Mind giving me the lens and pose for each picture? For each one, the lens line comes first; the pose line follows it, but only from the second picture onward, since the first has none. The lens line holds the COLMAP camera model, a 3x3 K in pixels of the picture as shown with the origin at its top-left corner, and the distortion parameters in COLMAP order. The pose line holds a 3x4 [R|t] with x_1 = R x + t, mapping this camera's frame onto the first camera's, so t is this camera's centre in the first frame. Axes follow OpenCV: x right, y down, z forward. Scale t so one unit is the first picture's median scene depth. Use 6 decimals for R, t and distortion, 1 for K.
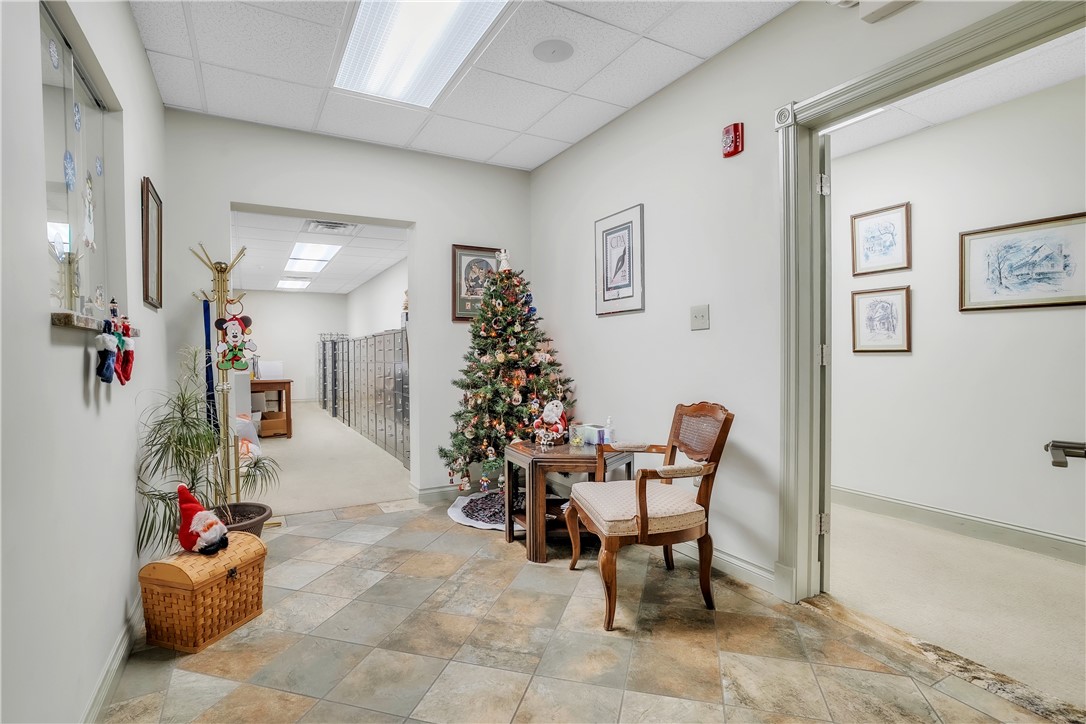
lens RADIAL K [[530.5, 0, 543.1], [0, 530.5, 367.3], [0, 0, 1]] dist [-0.044185, 0.011504]
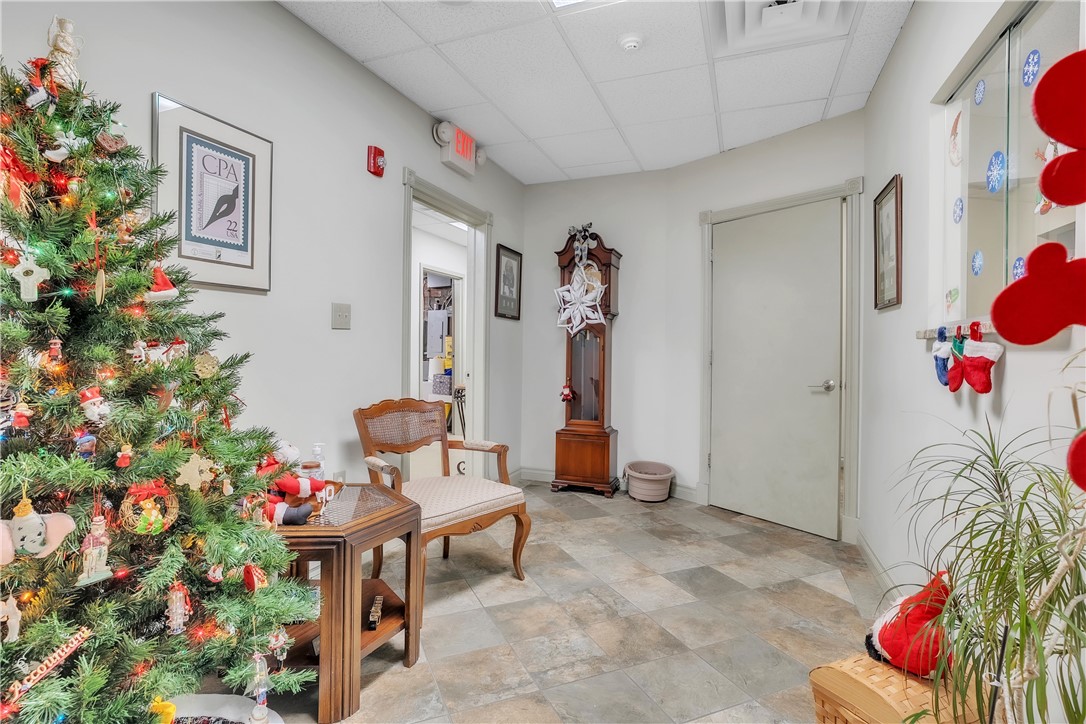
lens RADIAL K [[530.5, 0, 529.8], [0, 530.5, 344.4], [0, 0, 1]] dist [-0.044185, 0.011504]
pose [[-0.613337, 0.005556, 0.789802, -0.648806], [0.012926, 0.999912, 0.003005, -0.040810], [-0.789716, 0.012052, -0.613355, 1.299560]]
